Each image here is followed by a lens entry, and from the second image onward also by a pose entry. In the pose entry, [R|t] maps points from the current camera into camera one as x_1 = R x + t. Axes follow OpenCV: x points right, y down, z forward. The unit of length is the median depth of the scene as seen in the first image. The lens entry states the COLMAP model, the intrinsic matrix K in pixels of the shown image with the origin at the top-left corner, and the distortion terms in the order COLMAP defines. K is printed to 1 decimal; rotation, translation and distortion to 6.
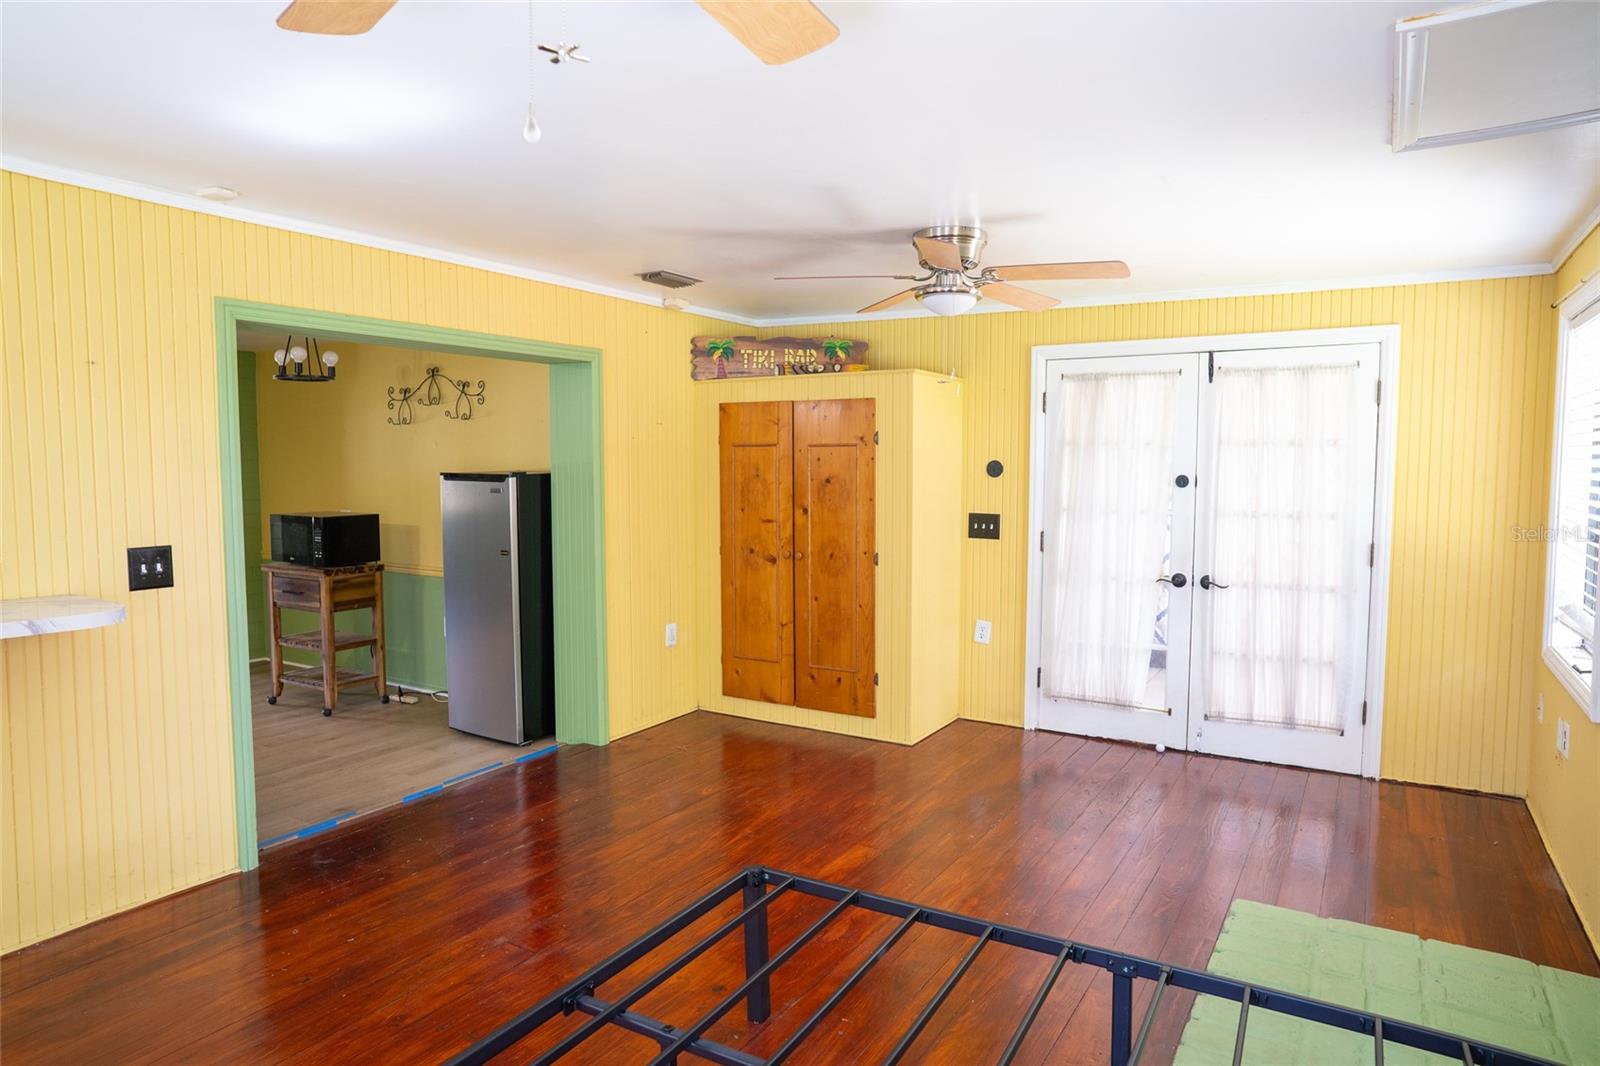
lens RADIAL K [[952.4, 0, 801.5], [0, 952.4, 538.6], [0, 0, 1]] dist [-0.066358, 0.050006]
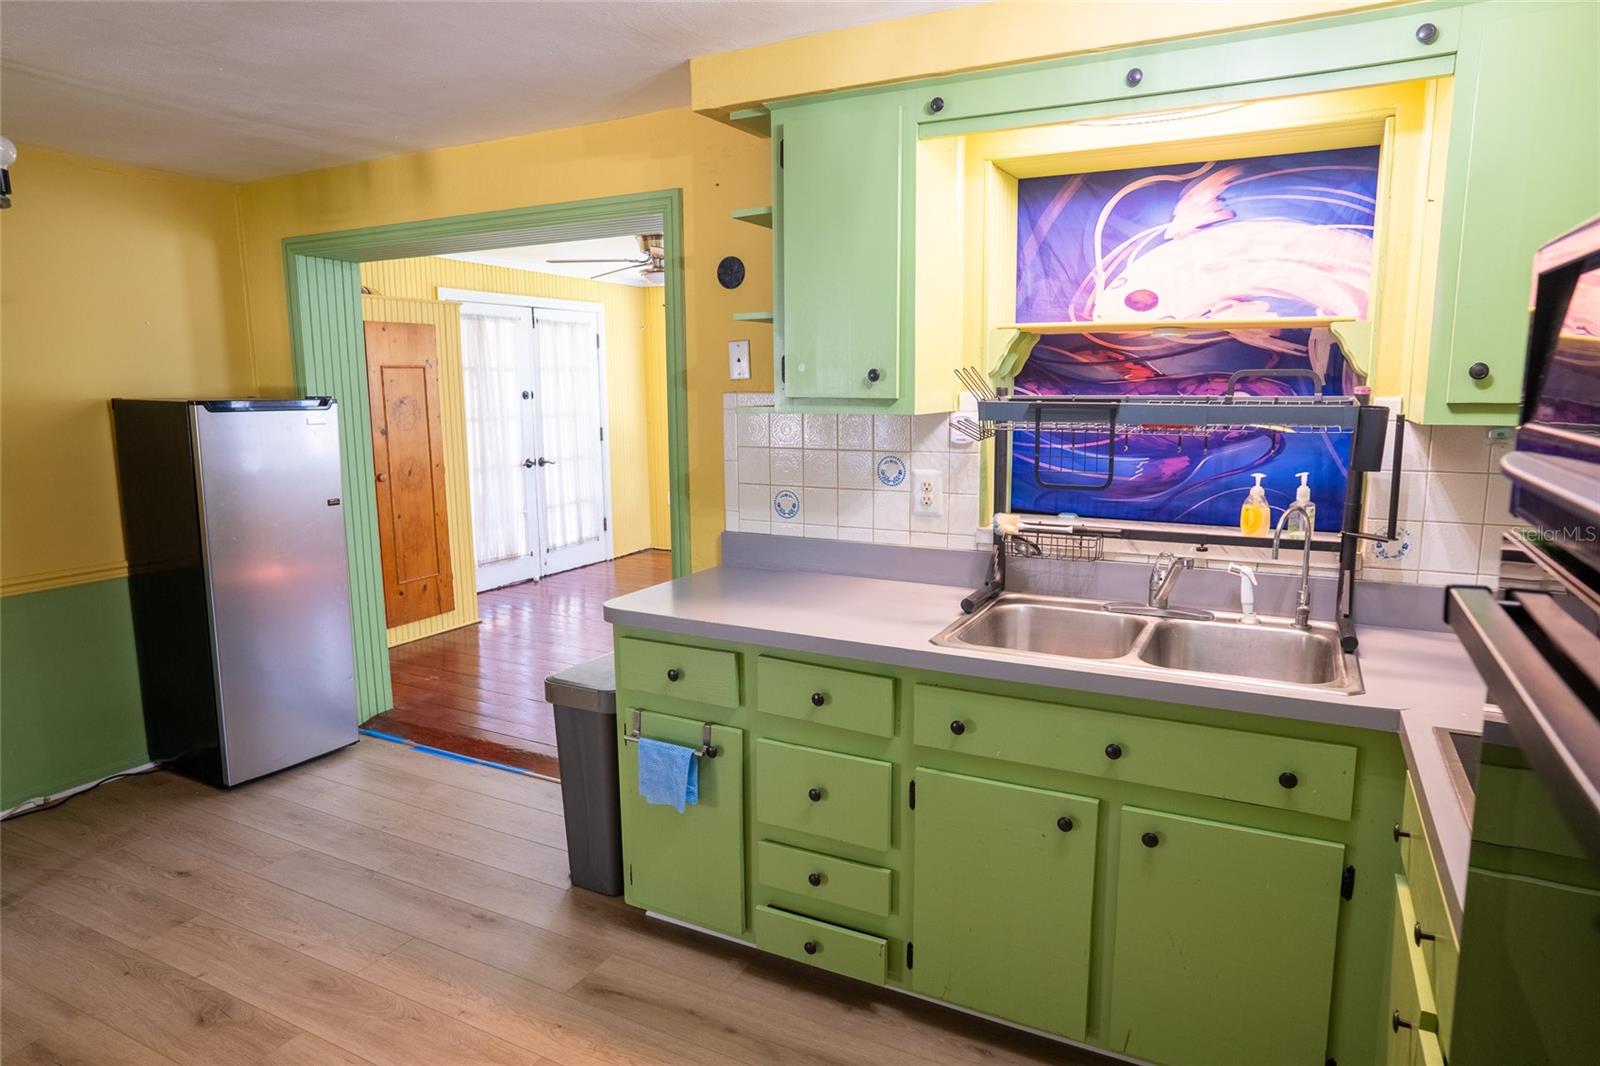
lens RADIAL K [[952.4, 0, 811.5], [0, 952.4, 547.8], [0, 0, 1]] dist [-0.066358, 0.050006]
pose [[-0.072846, -0.173106, 0.982206, -1.109445], [0.078055, 0.980812, 0.178649, -0.055880], [-0.994284, 0.089680, -0.057936, 0.665725]]
